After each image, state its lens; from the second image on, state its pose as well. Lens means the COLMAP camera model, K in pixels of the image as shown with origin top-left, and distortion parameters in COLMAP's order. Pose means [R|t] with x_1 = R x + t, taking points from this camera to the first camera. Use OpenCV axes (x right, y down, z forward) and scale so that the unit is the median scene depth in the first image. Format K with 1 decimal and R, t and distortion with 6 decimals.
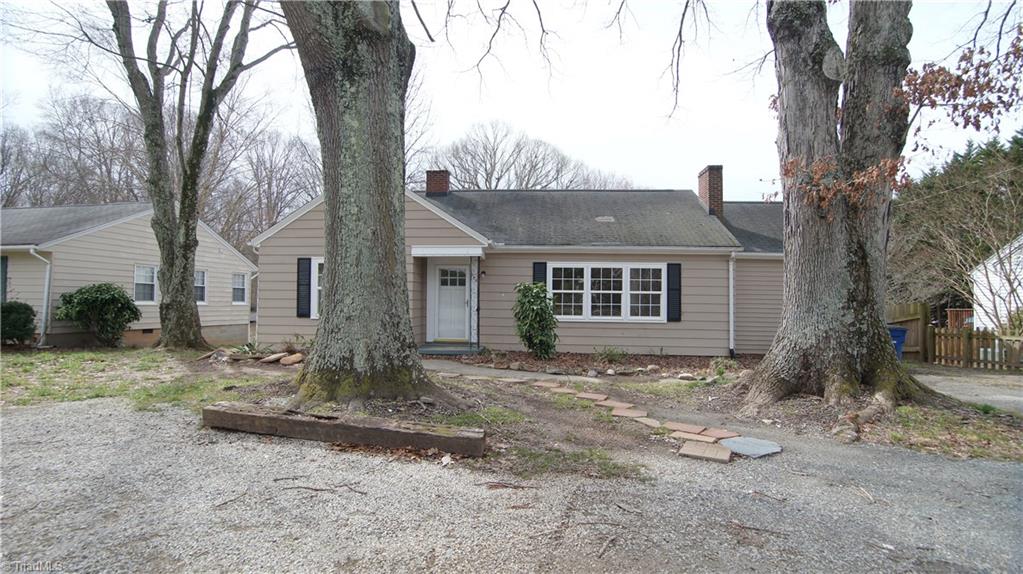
lens RADIAL K [[456.2, 0, 512.1], [0, 456.2, 291.0], [0, 0, 1]] dist [-0.032374, 0.002949]
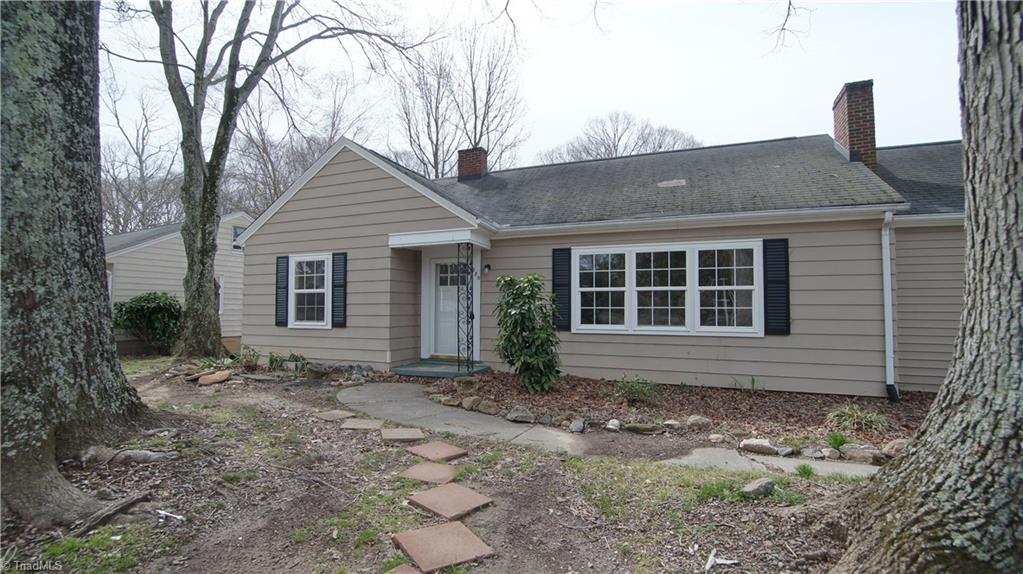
lens RADIAL K [[456.2, 0, 511.3], [0, 456.2, 292.7], [0, 0, 1]] dist [-0.032374, 0.002949]
pose [[0.950362, -0.019505, -0.310536, 0.207564], [0.014130, 0.999709, -0.019551, 0.017716], [0.310827, 0.014193, 0.950361, 0.319113]]
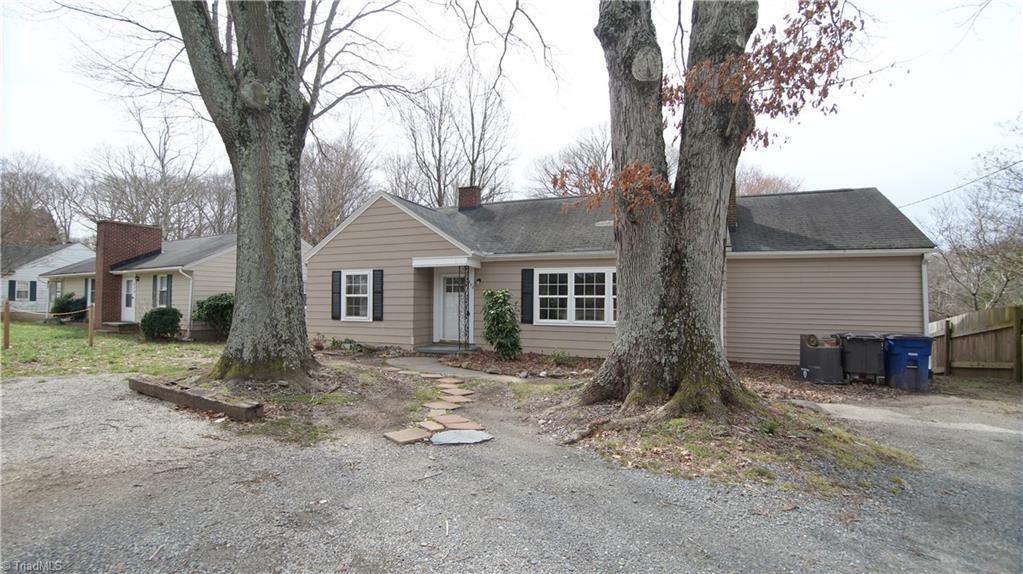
lens RADIAL K [[456.2, 0, 509.2], [0, 456.2, 290.8], [0, 0, 1]] dist [-0.032374, 0.002949]
pose [[0.949532, -0.012720, -0.313413, 0.358092], [0.010475, 0.999906, -0.008845, -0.003897], [0.313496, 0.005115, 0.949576, -0.016039]]
